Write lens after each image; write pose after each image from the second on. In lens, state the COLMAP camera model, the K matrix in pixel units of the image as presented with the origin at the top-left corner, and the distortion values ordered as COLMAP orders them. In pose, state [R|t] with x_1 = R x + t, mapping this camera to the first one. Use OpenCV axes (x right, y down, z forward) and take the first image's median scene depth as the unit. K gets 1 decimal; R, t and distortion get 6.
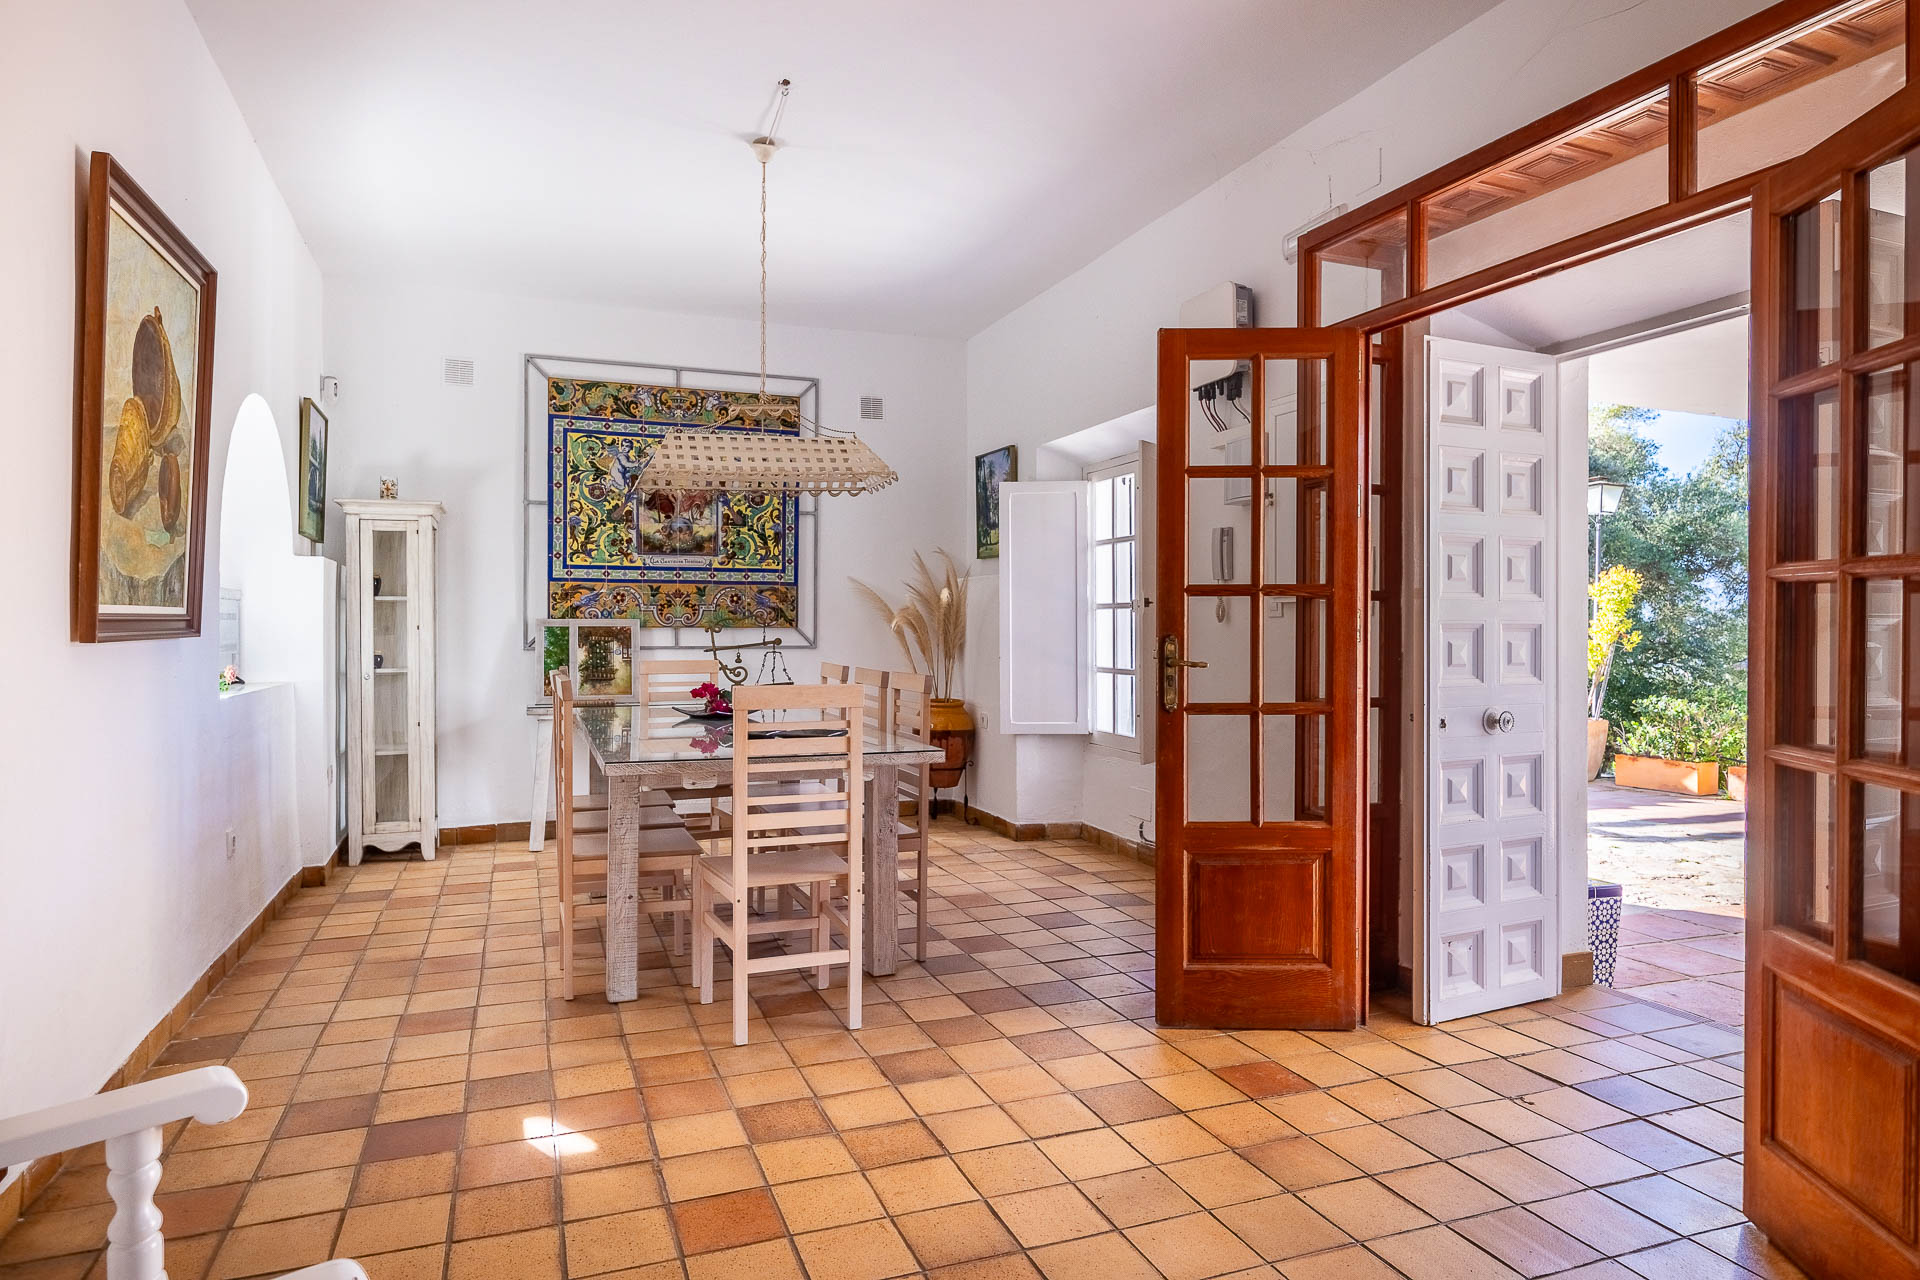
lens RADIAL K [[1076.3, 0, 917.7], [0, 1076.3, 636.0], [0, 0, 1]] dist [-0.003298, 0.004295]
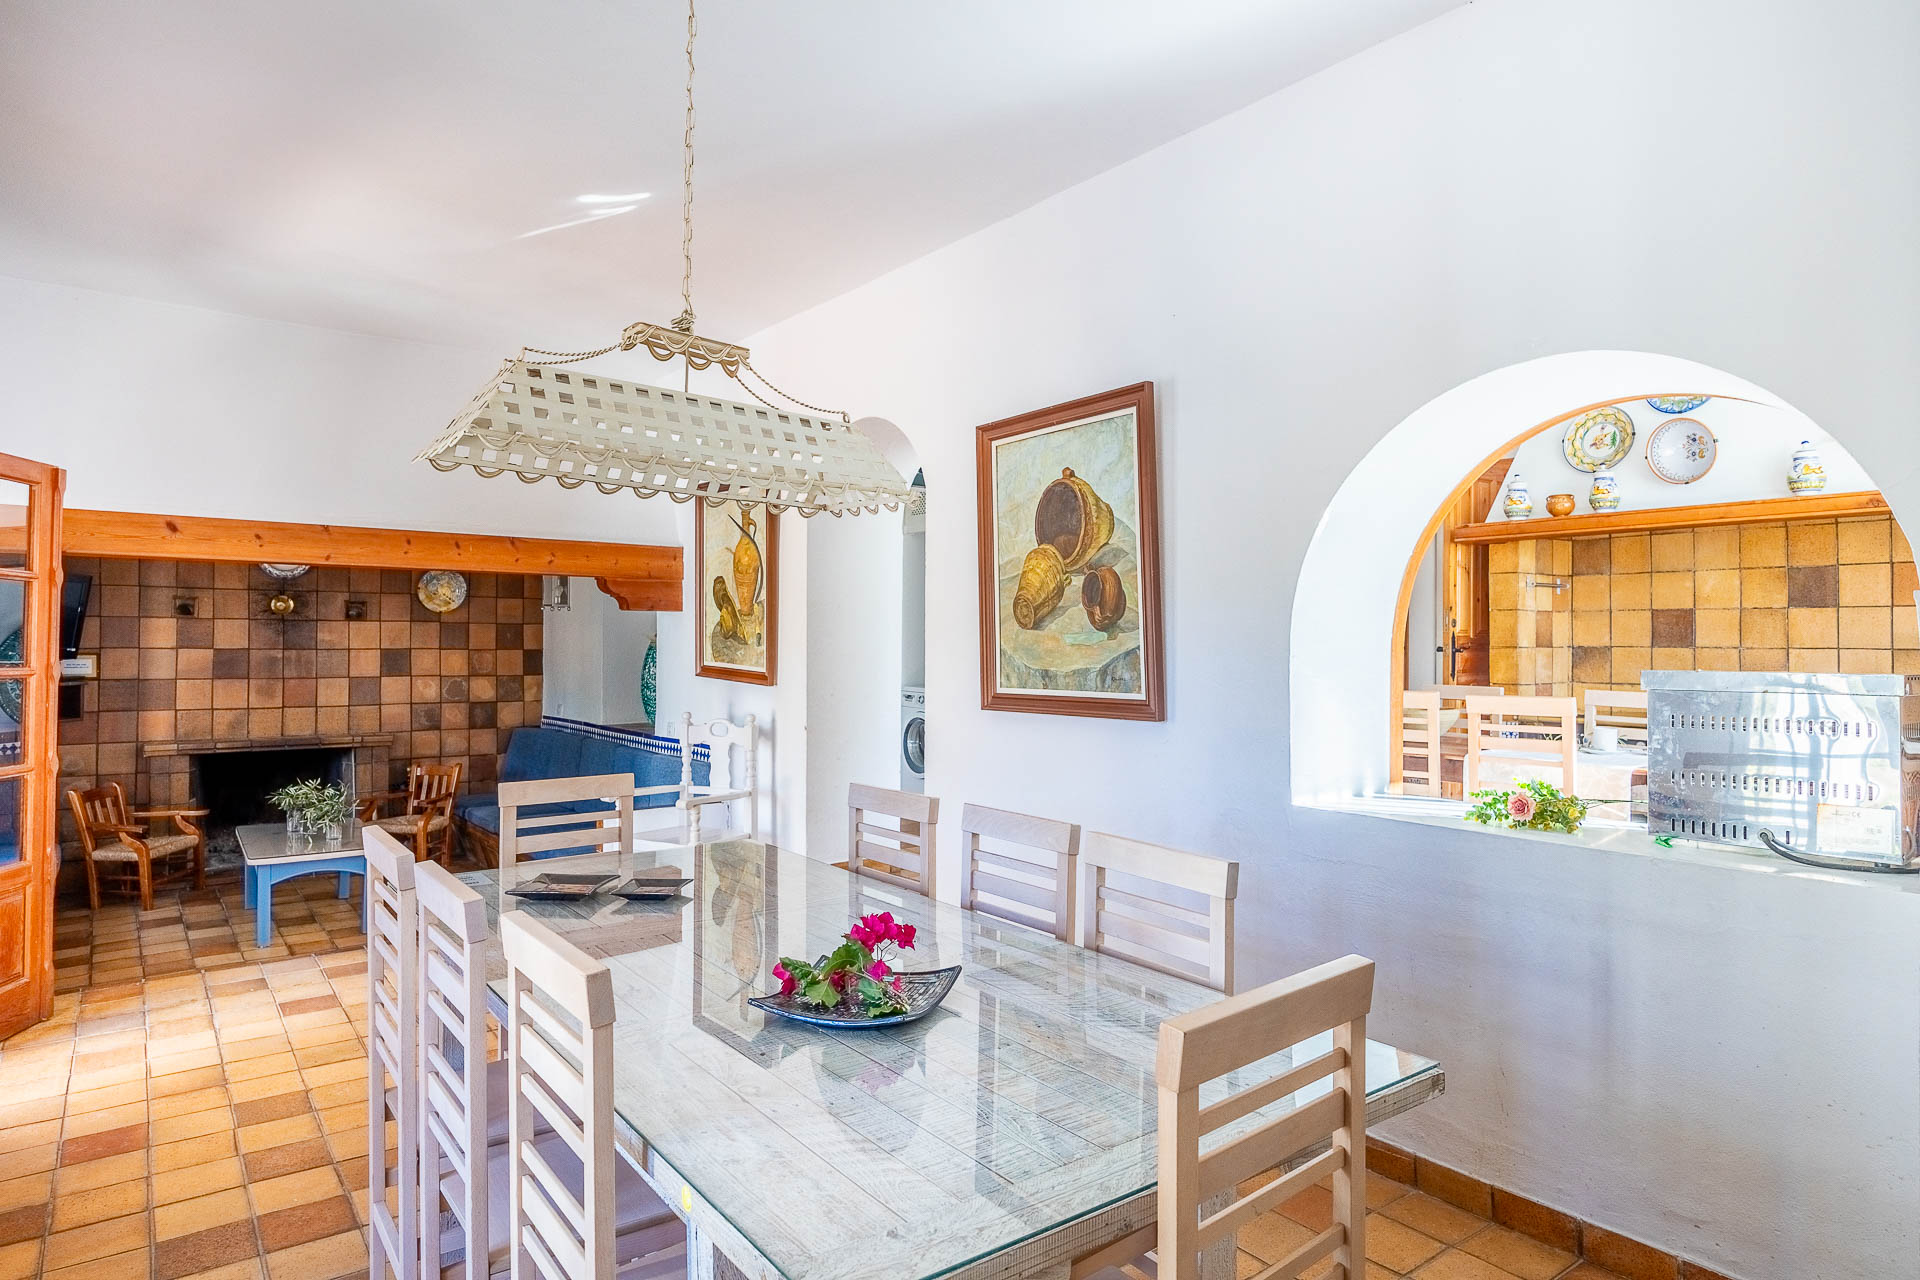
lens RADIAL K [[1076.3, 0, 909.5], [0, 1076.3, 637.7], [0, 0, 1]] dist [-0.003298, 0.004295]
pose [[-0.965082, -0.007164, -0.261849, -0.075961], [-0.008334, 0.999960, 0.003357, -0.044020], [0.261815, 0.005422, -0.965103, 1.026857]]
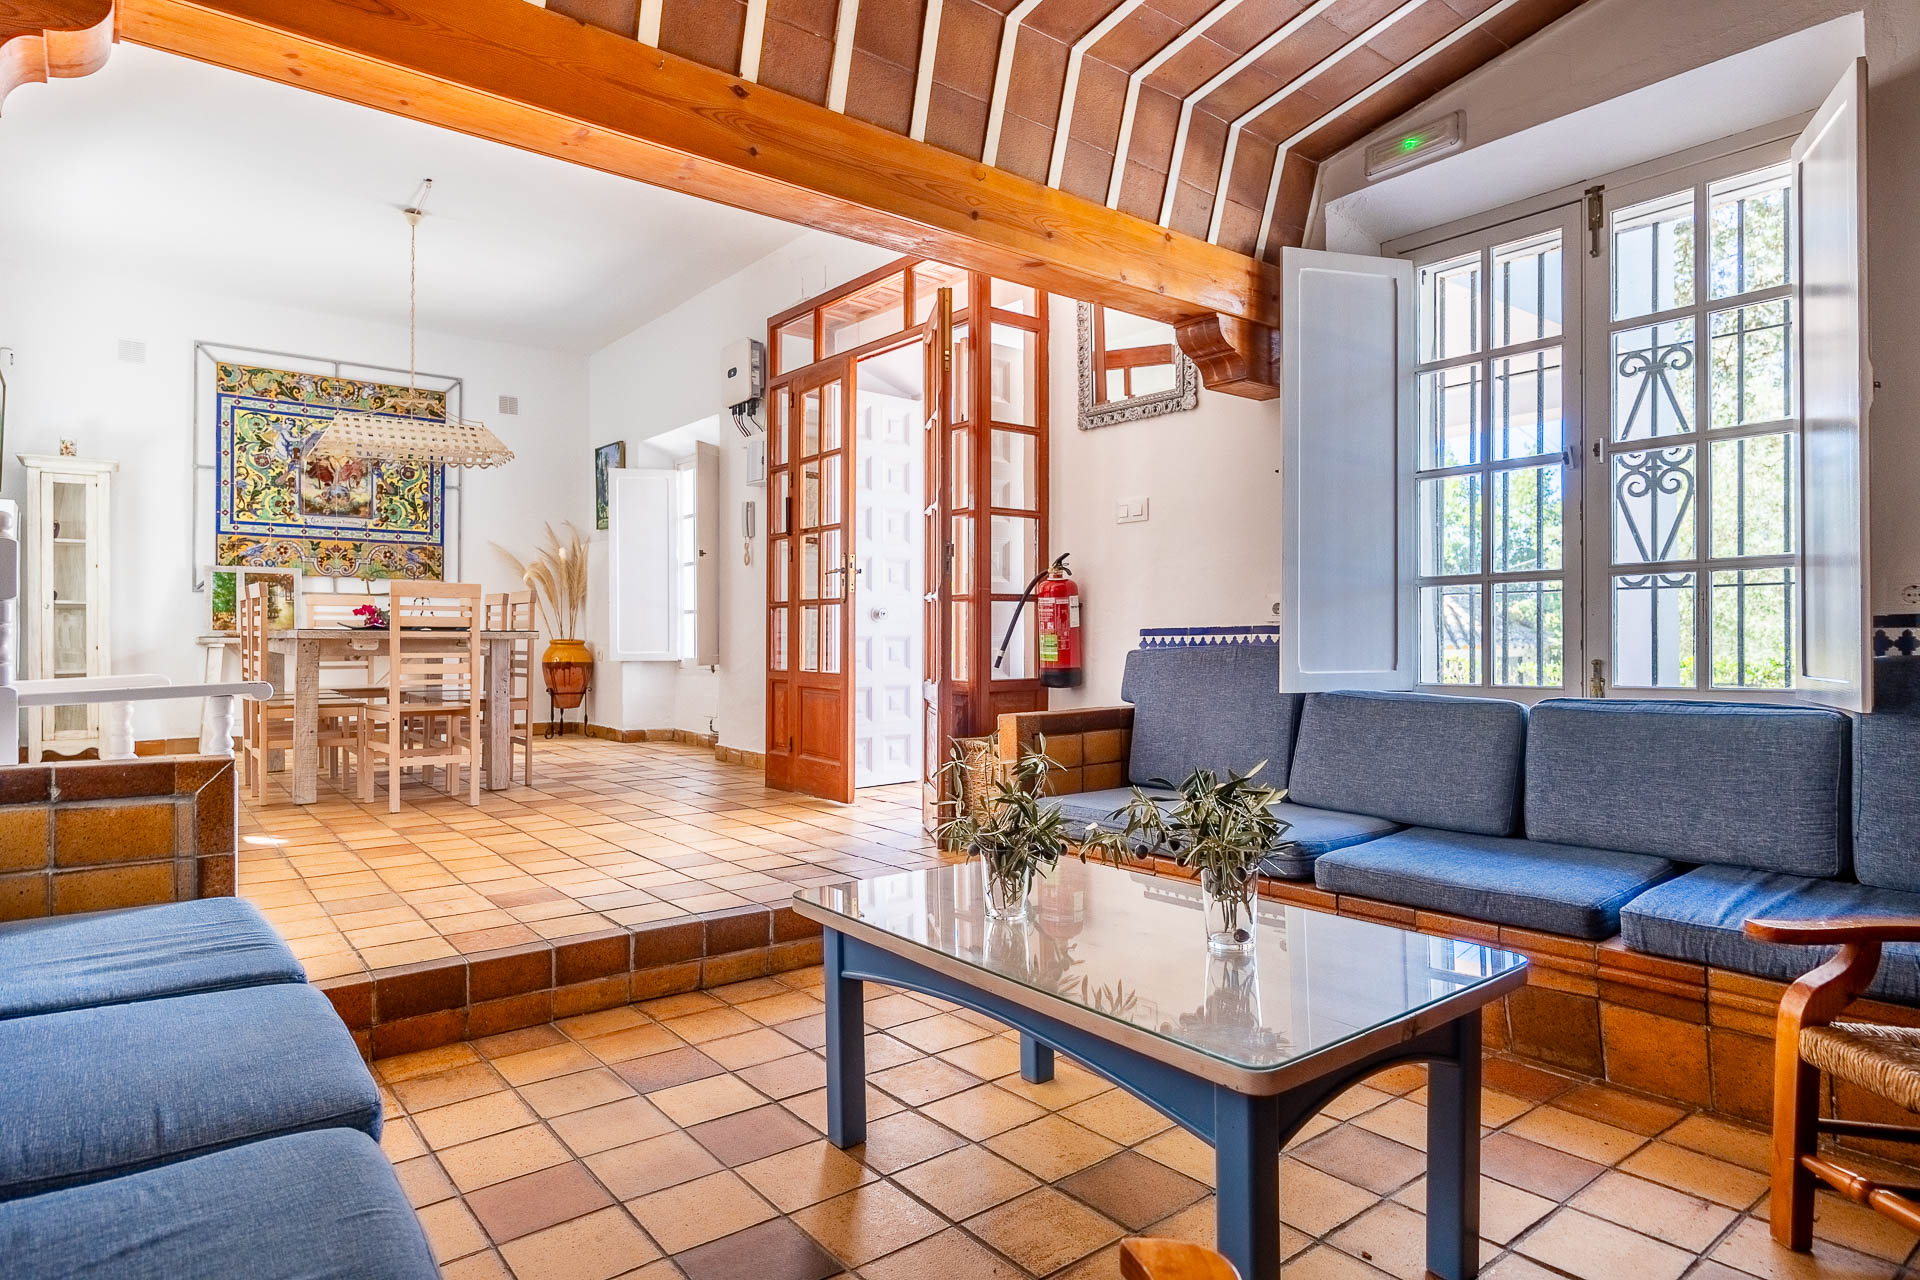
lens RADIAL K [[1076.3, 0, 900.2], [0, 1076.3, 644.6], [0, 0, 1]] dist [-0.003298, 0.004295]
pose [[0.960902, 0.002370, 0.276878, 0.052838], [-0.002926, 0.999994, 0.001593, 0.066803], [-0.276873, -0.002341, 0.960904, -0.345987]]
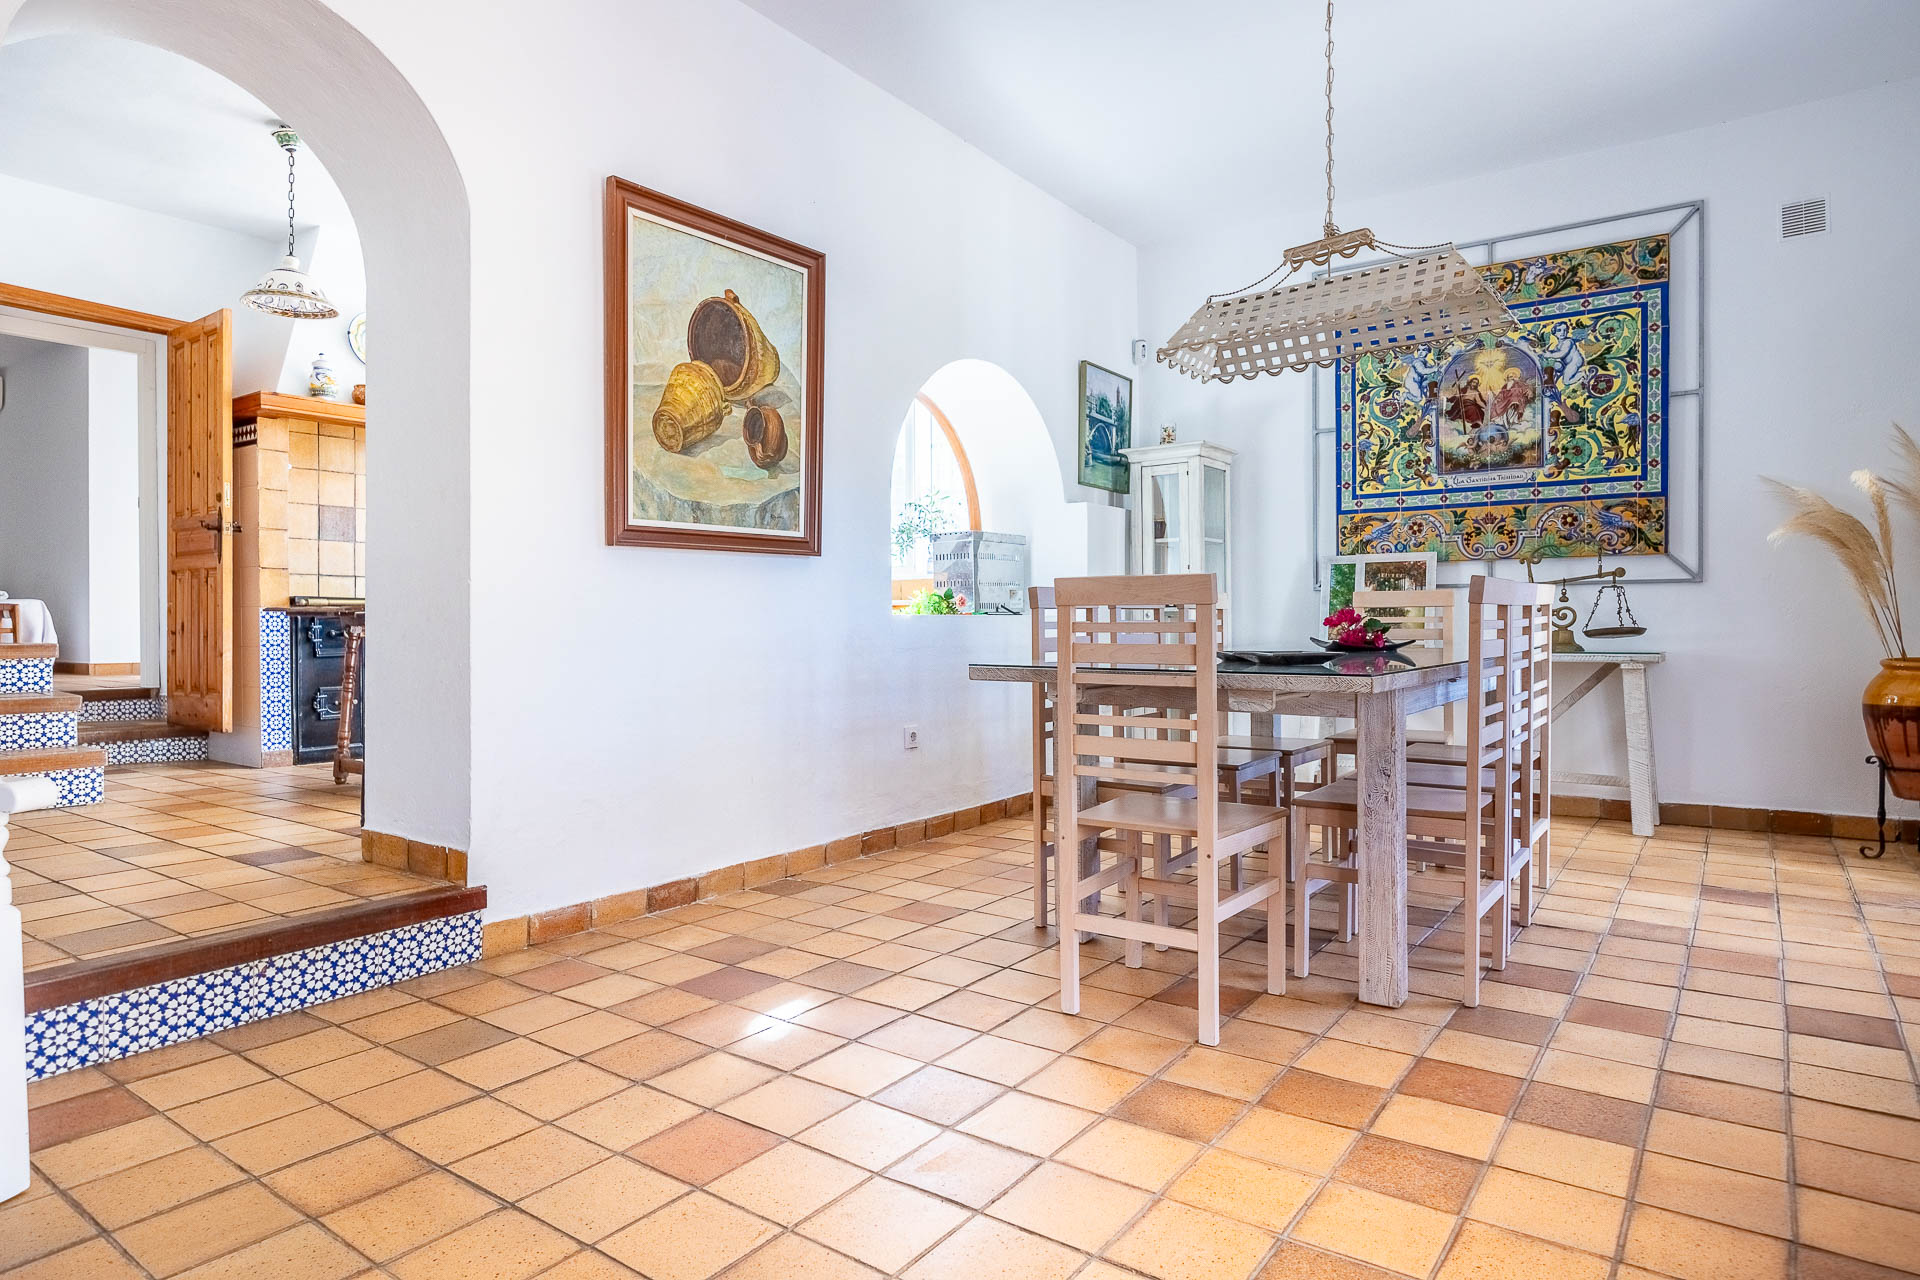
lens RADIAL K [[1076.3, 0, 1008.5], [0, 1076.3, 621.6], [0, 0, 1]] dist [-0.003298, 0.004295]
pose [[0.578523, -0.004089, -0.815656, 0.237948], [0.002591, 0.999992, -0.003175, 0.041721], [0.815662, -0.000276, 0.578529, 0.242687]]
